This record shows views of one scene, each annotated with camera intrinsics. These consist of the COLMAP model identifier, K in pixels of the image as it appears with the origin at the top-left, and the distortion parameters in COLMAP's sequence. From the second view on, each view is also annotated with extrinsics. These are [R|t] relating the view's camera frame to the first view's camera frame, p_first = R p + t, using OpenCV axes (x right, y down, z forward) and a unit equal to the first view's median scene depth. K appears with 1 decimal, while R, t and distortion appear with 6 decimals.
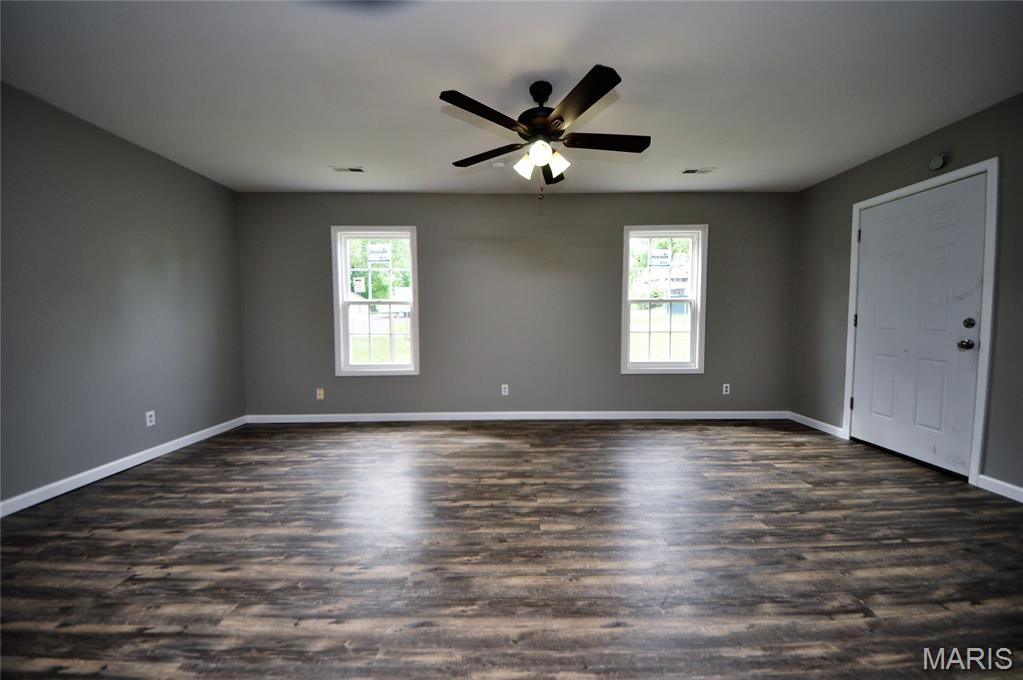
lens RADIAL K [[362.9, 0, 517.7], [0, 362.9, 340.4], [0, 0, 1]] dist [0.026564, -0.019974]
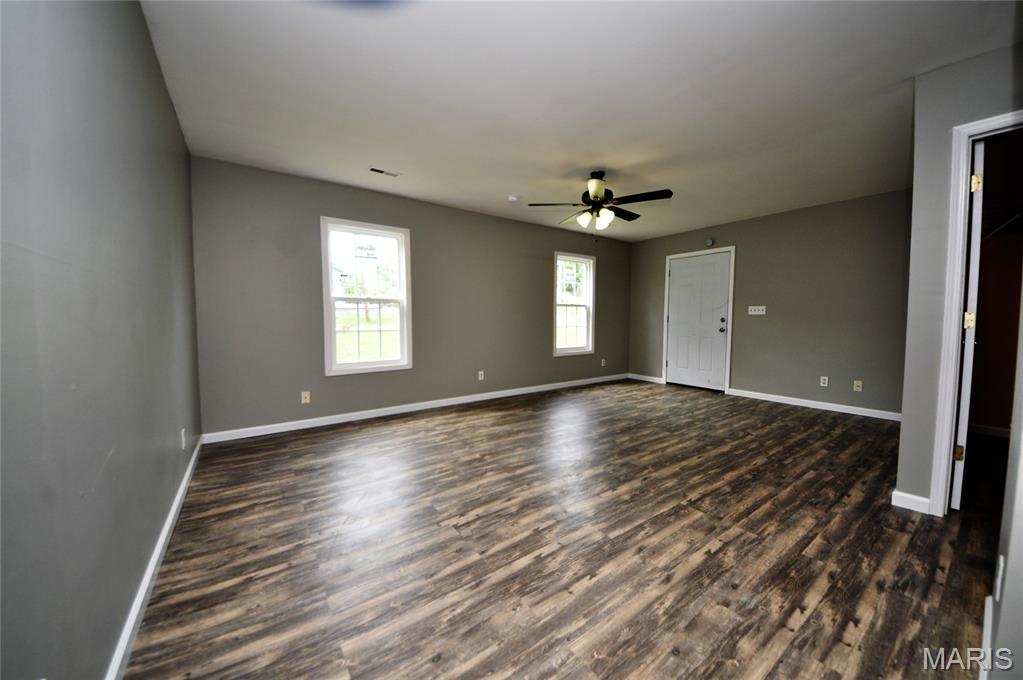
lens RADIAL K [[361.3, 0, 515.6], [0, 361.3, 339.9], [0, 0, 1]] dist [0.047258, -0.032794]
pose [[0.817950, -0.030213, 0.574495, -0.977163], [0.027710, 0.999530, 0.013114, 0.007906], [-0.574621, 0.005193, 0.818403, -0.084333]]
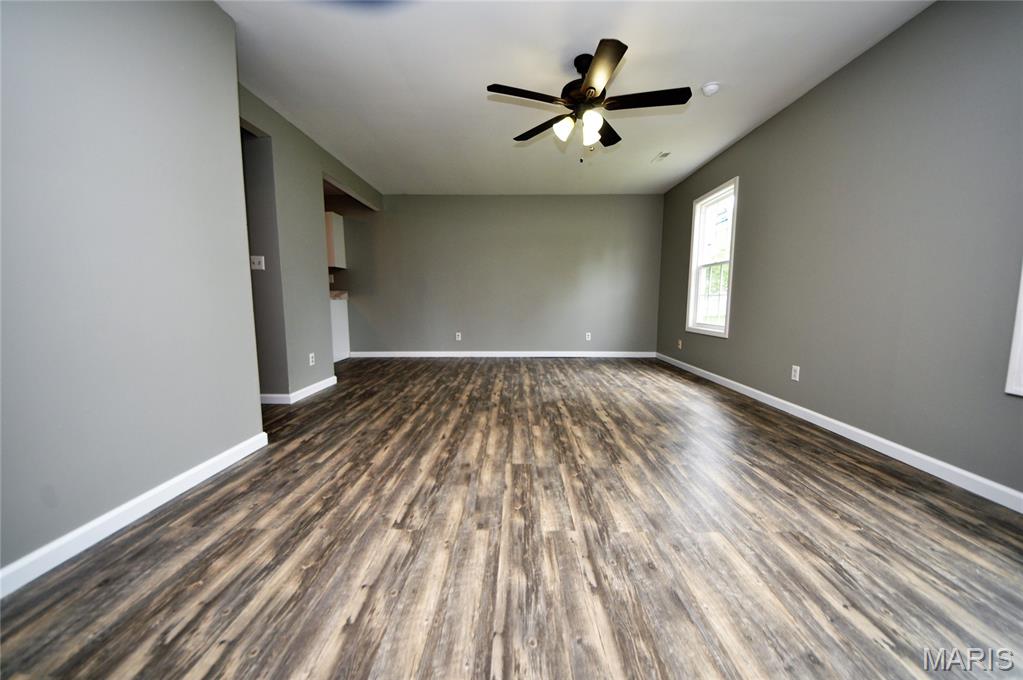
lens RADIAL K [[361.3, 0, 515.6], [0, 361.3, 339.9], [0, 0, 1]] dist [0.047258, -0.032794]
pose [[-0.019975, 0.114251, -0.993251, 1.057930], [-0.058450, 0.991617, 0.115239, 0.031502], [0.998090, 0.060357, -0.013130, 0.710390]]
